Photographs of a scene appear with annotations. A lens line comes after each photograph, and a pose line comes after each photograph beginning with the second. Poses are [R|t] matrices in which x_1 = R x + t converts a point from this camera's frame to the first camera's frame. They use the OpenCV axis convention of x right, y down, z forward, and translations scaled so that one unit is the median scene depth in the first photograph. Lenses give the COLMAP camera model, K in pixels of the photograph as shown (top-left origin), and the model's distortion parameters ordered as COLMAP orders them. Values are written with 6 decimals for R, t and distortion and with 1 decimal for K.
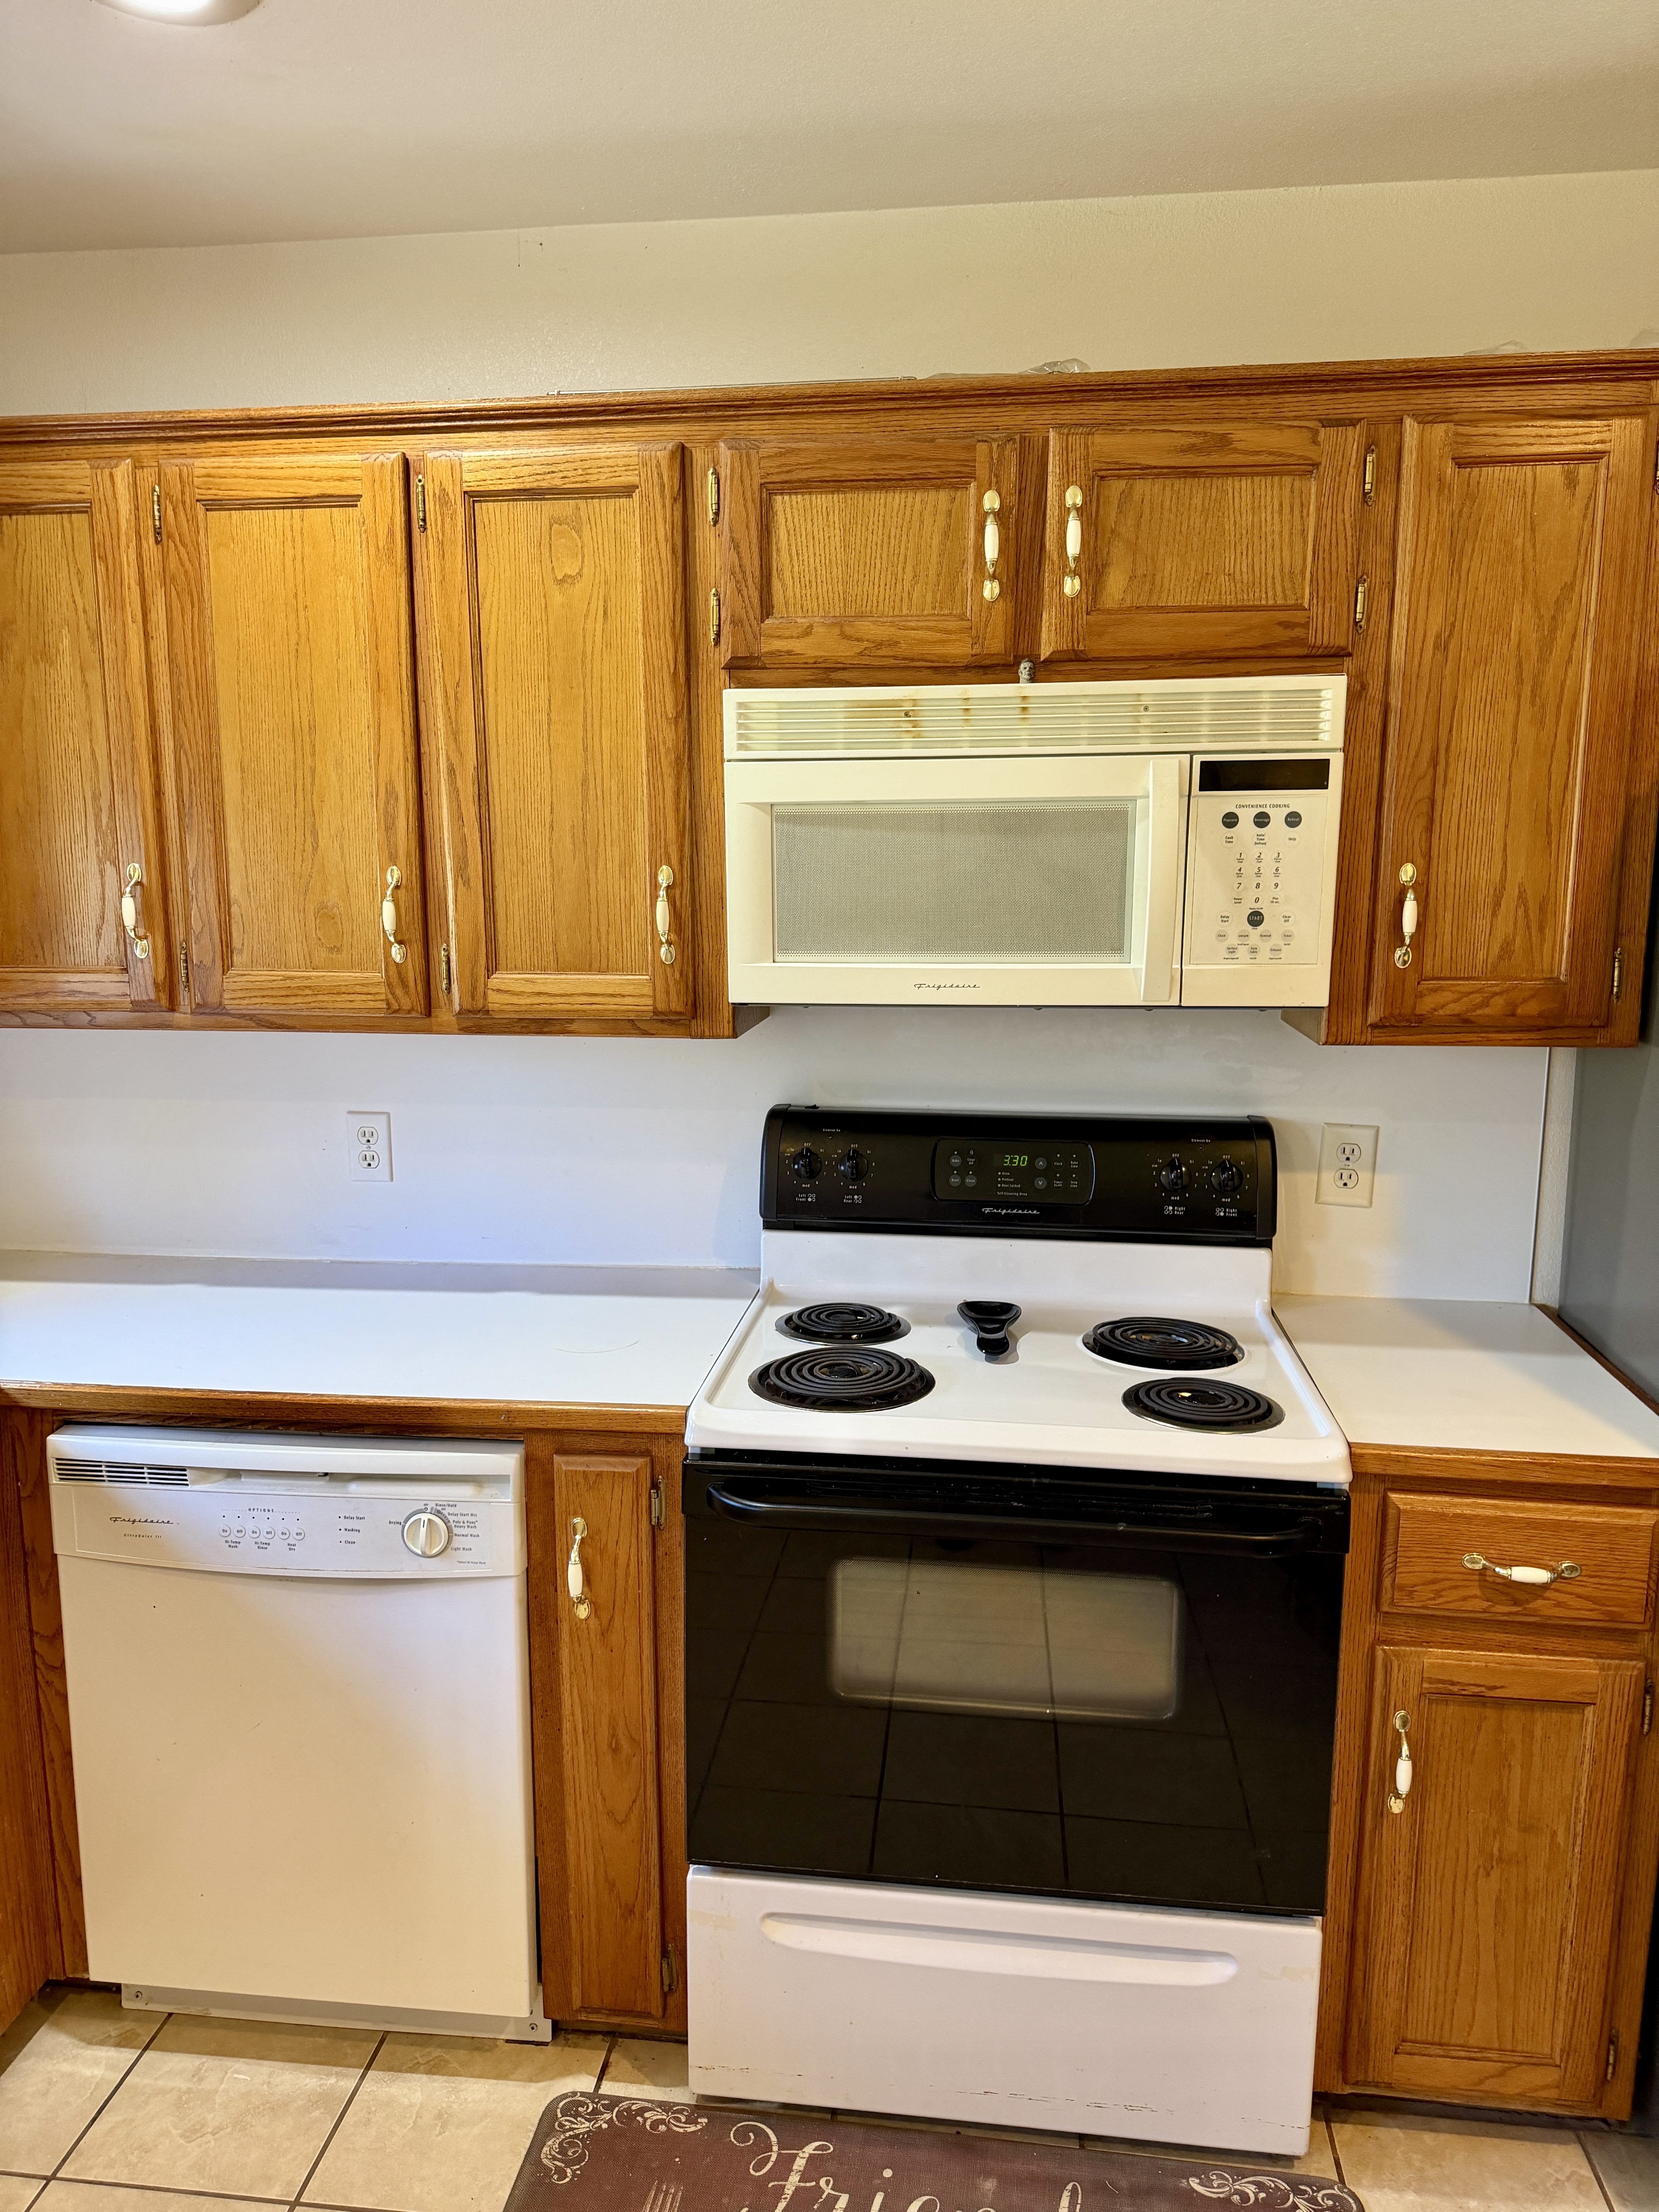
lens RADIAL K [[1508.9, 0, 818.7], [0, 1508.9, 1123.6], [0, 0, 1]] dist [0.072655, -0.107892]
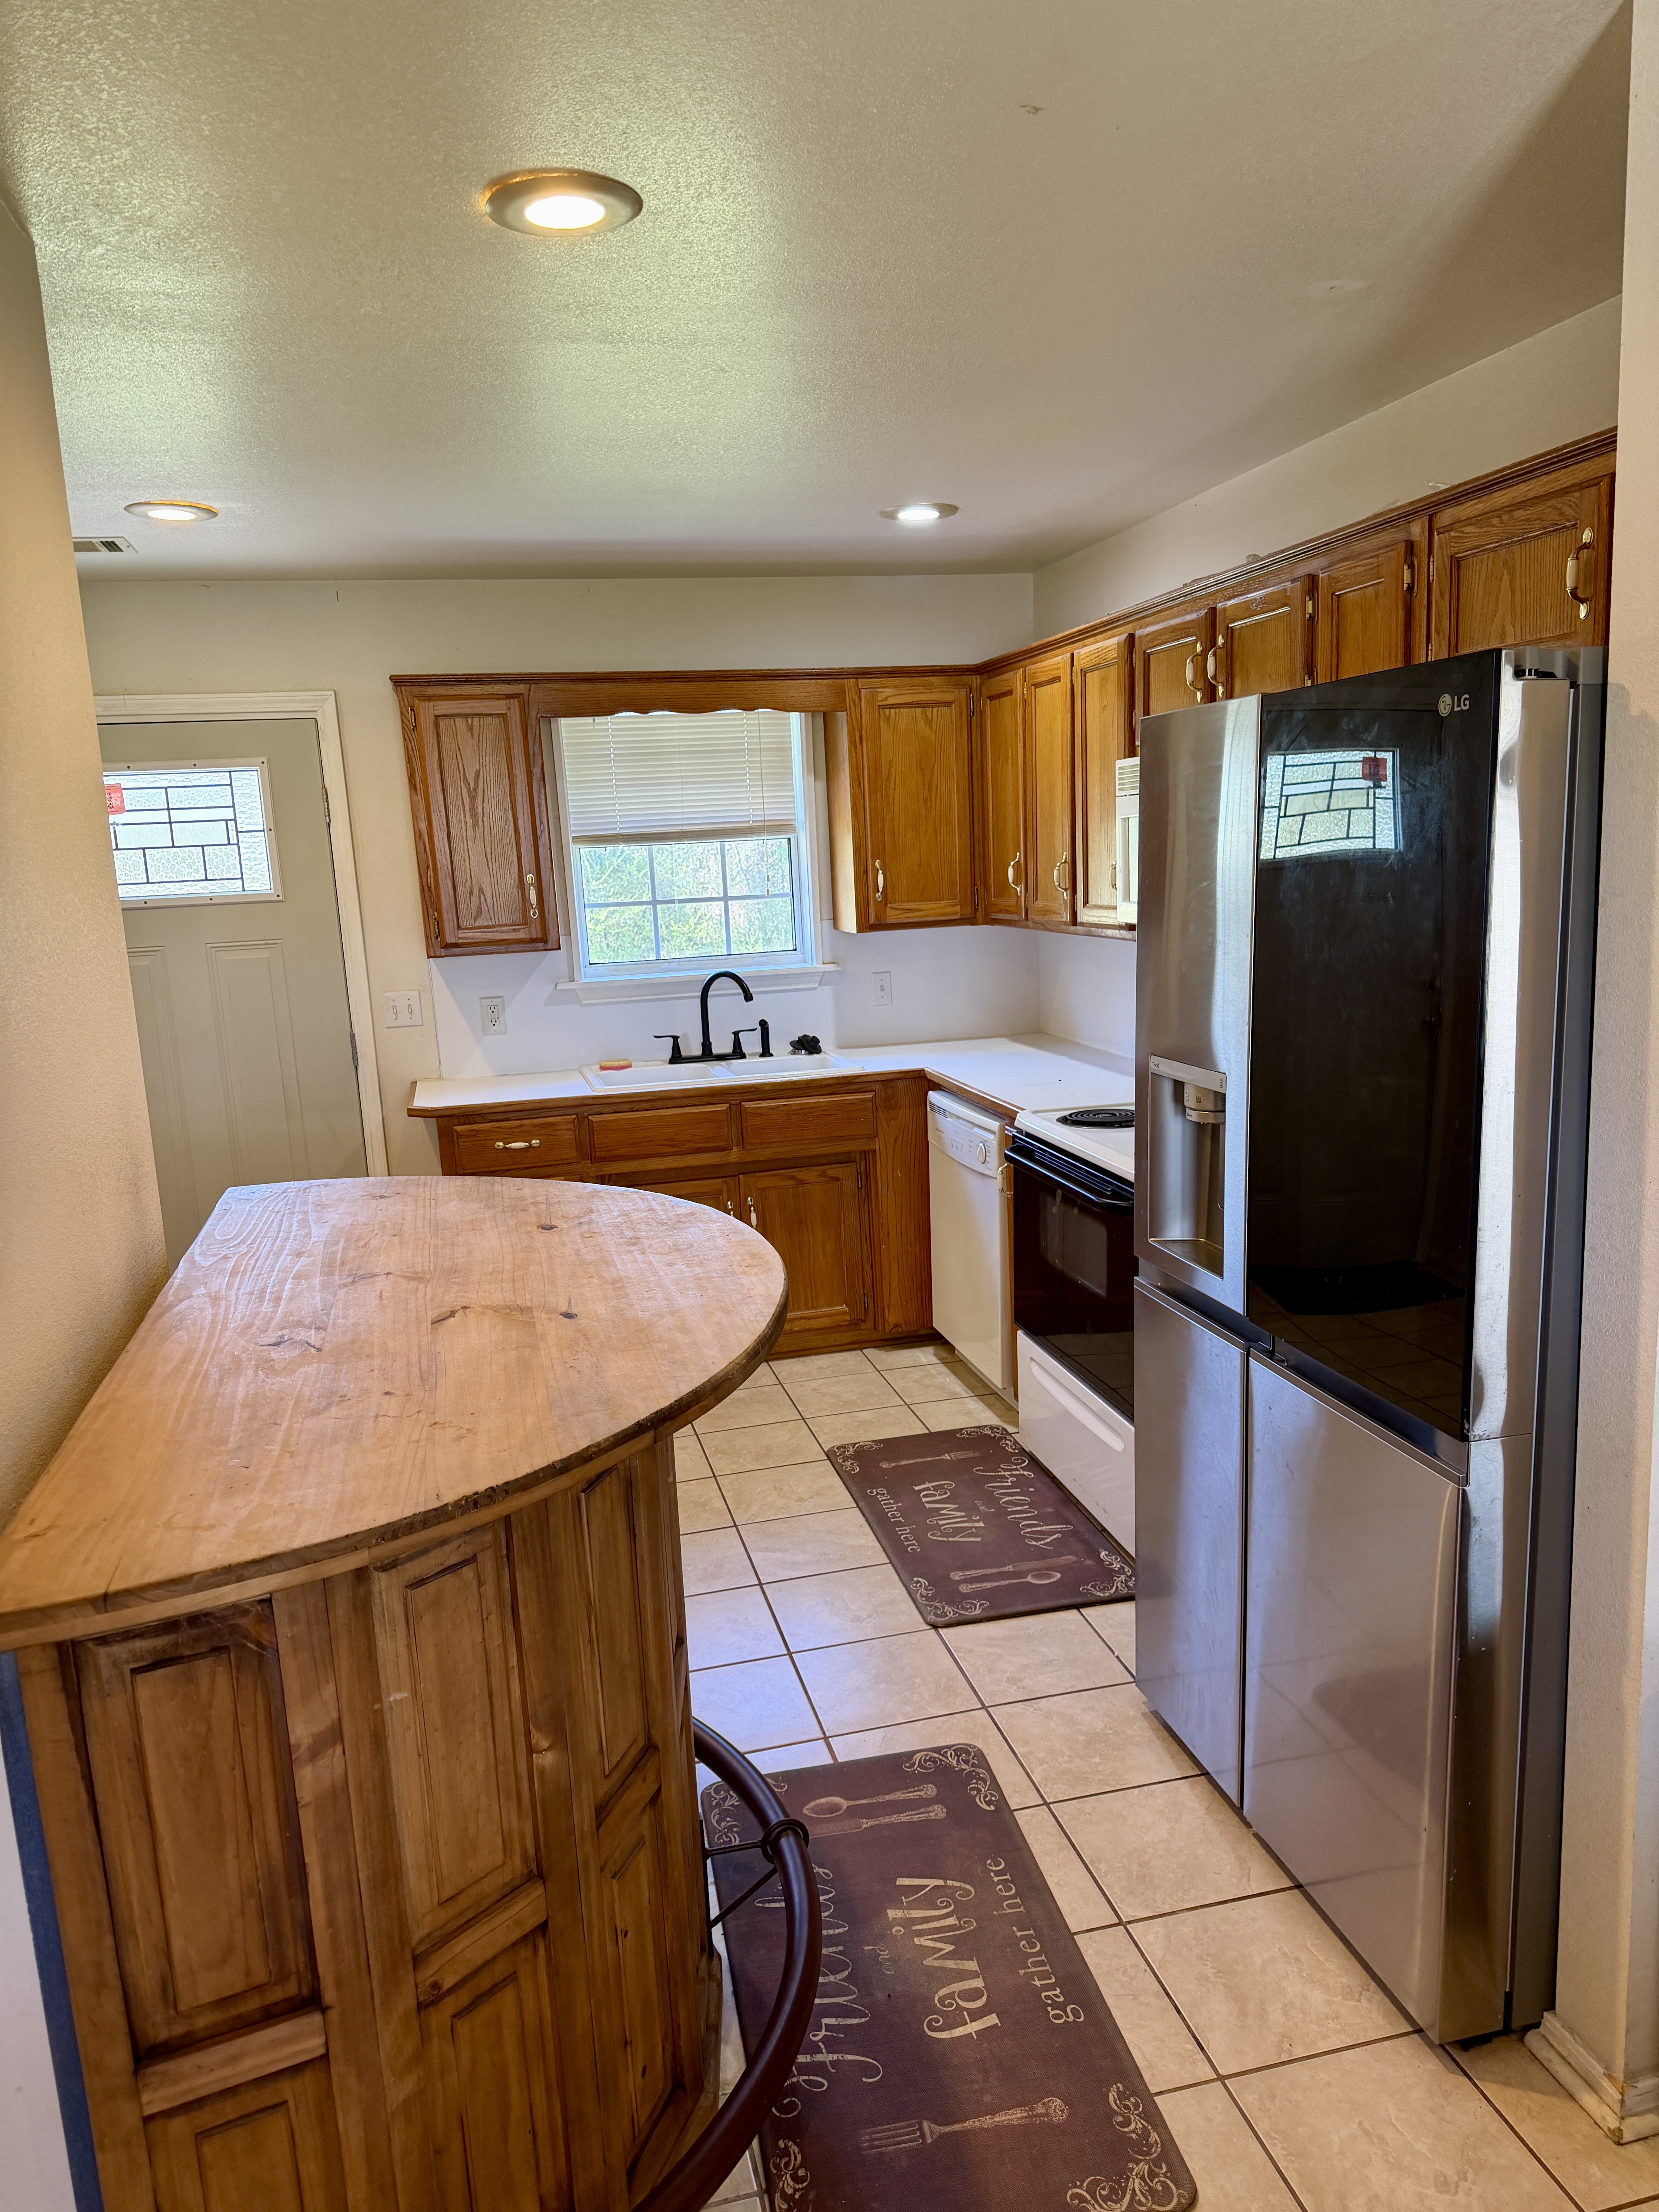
lens RADIAL K [[1545.6, 0, 836.6], [0, 1545.6, 1136.5], [0, 0, 1]] dist [0.126846, -0.152374]
pose [[0.353937, 0.159051, -0.921646, 1.697089], [-0.108838, 0.985743, 0.128315, -0.025887], [0.928915, 0.054895, 0.366202, -0.048212]]
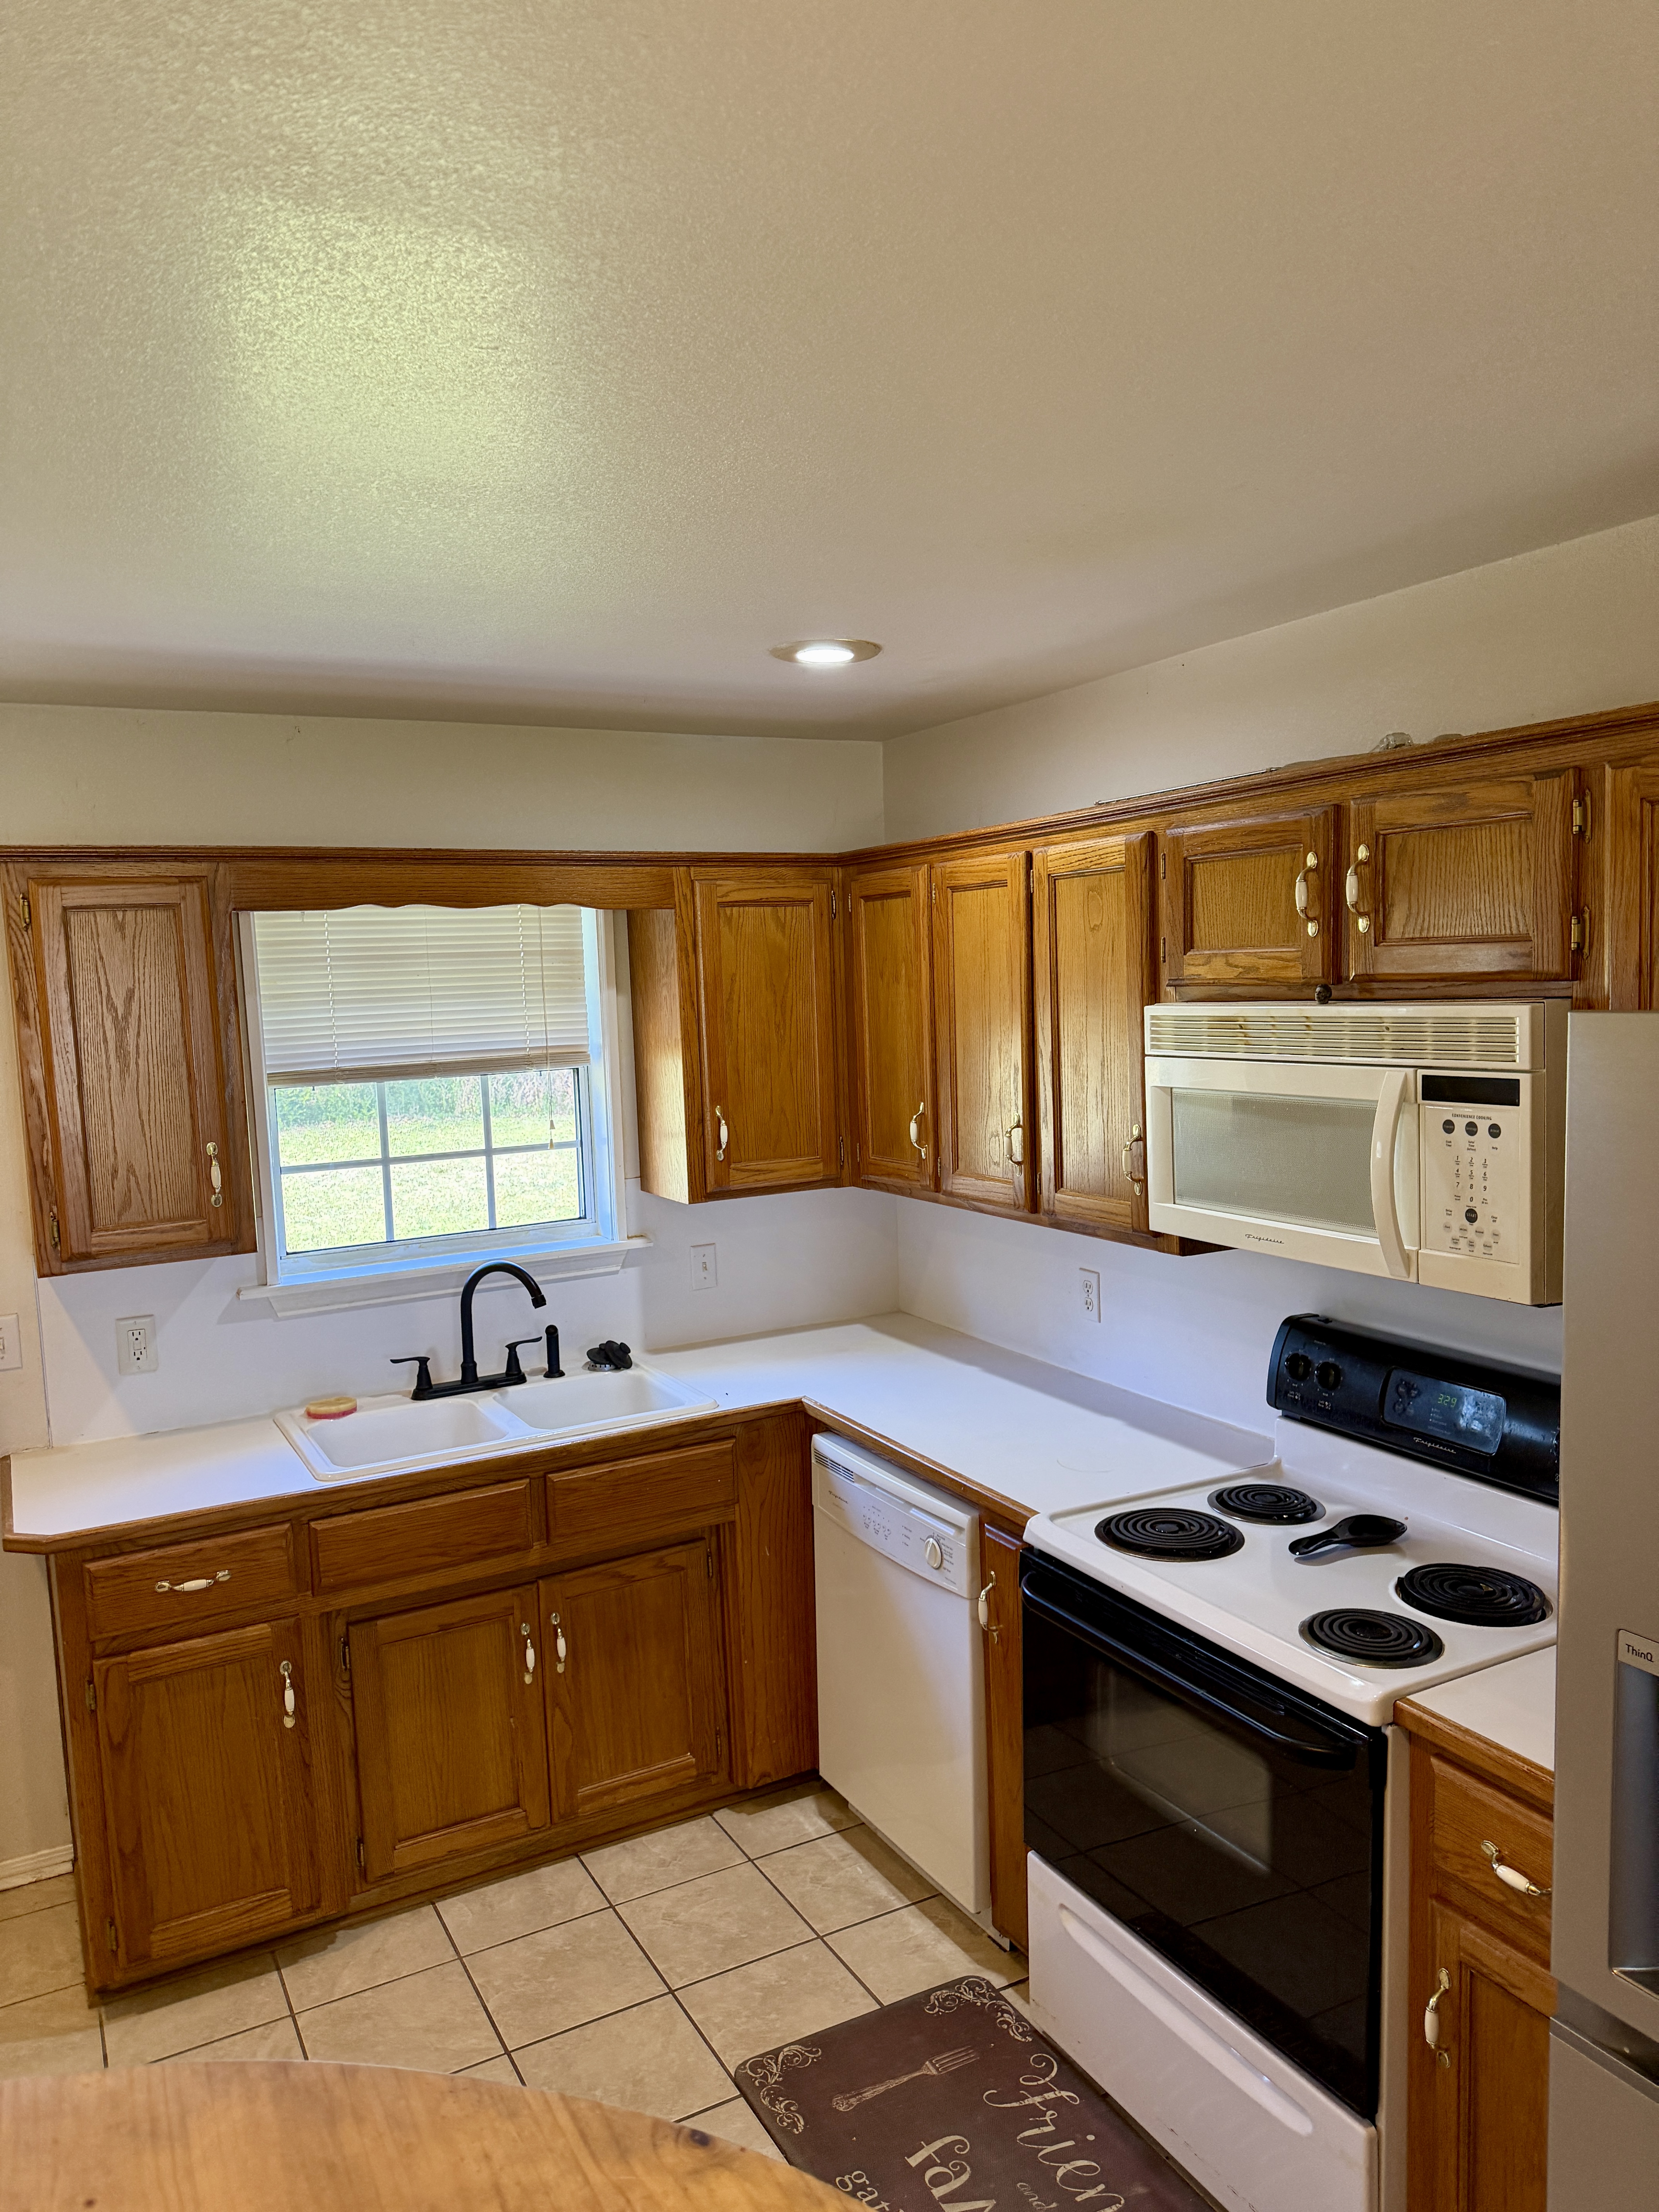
lens RADIAL K [[1554.2, 0, 829.3], [0, 1554.2, 1109.8], [0, 0, 1]] dist [0.099649, -0.138178]
pose [[0.574704, 0.053190, -0.816631, 0.907992], [-0.100995, 0.994867, -0.006276, -0.150241], [0.812105, 0.086083, 0.577127, -0.044327]]
